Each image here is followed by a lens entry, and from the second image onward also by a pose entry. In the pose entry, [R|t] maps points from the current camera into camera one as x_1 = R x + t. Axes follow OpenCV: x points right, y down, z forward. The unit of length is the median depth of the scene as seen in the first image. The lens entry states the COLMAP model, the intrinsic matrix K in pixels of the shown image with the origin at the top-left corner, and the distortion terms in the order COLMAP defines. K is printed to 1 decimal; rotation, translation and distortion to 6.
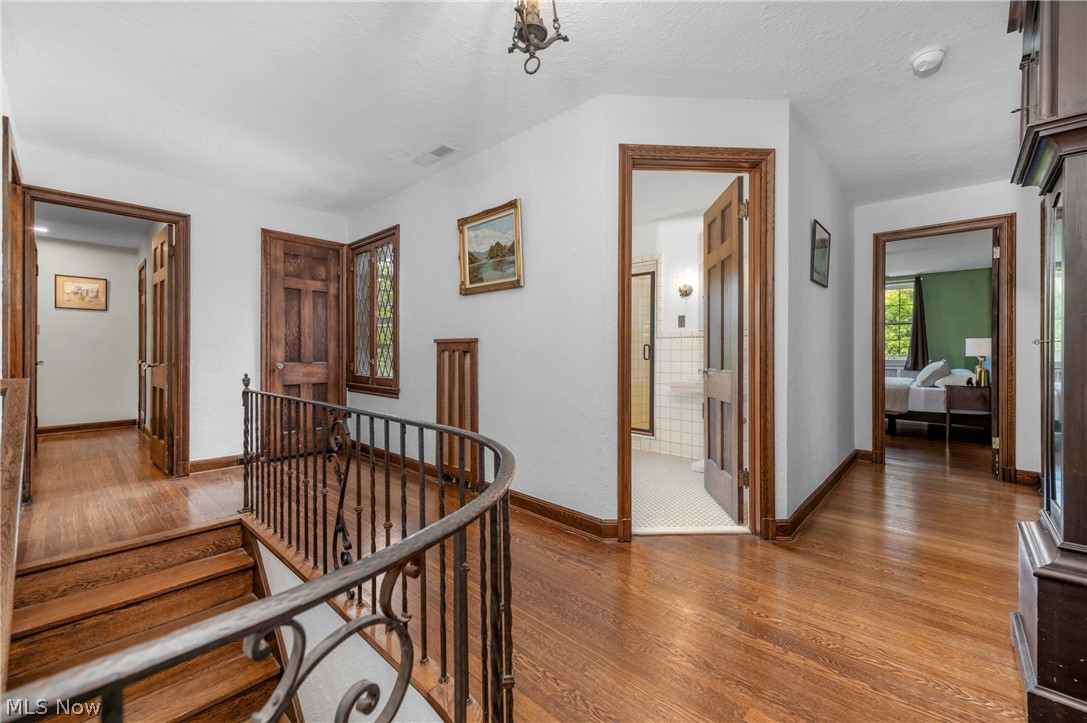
lens RADIAL K [[436.2, 0, 544.4], [0, 436.2, 354.7], [0, 0, 1]] dist [0.008155, -0.001427]
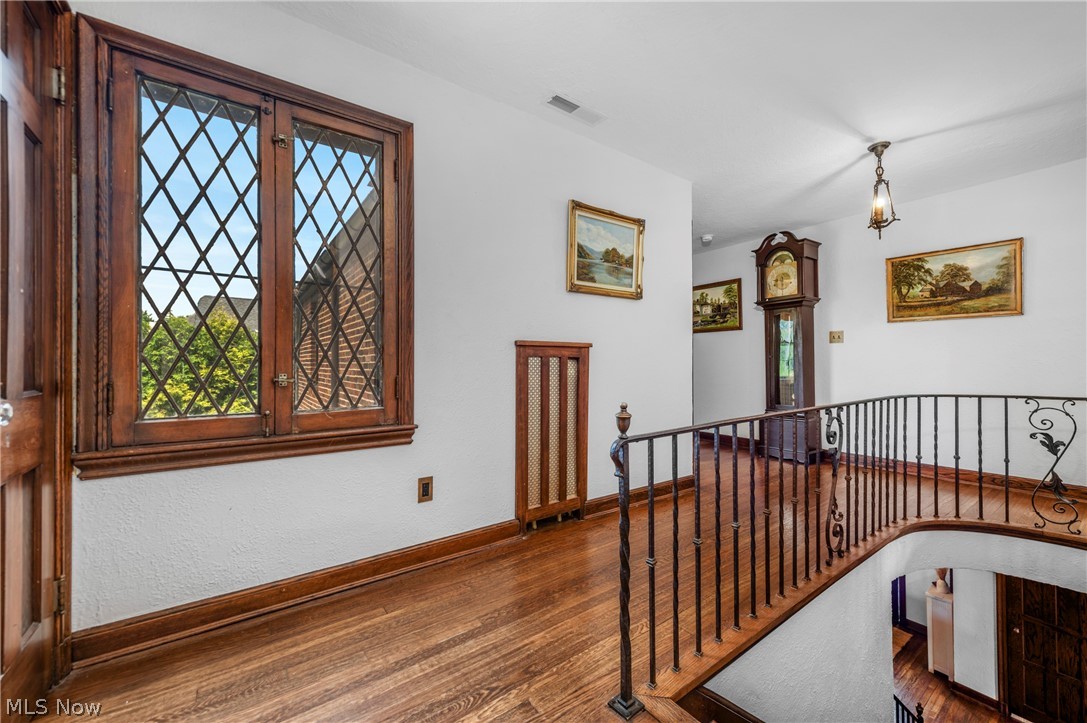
lens RADIAL K [[436.2, 0, 544.9], [0, 436.2, 362.3], [0, 0, 1]] dist [0.008155, -0.001427]
pose [[0.180963, -0.003270, 0.983485, -1.089243], [0.006818, 0.999975, 0.002070, -0.000620], [-0.983466, 0.006331, 0.180980, 0.954828]]
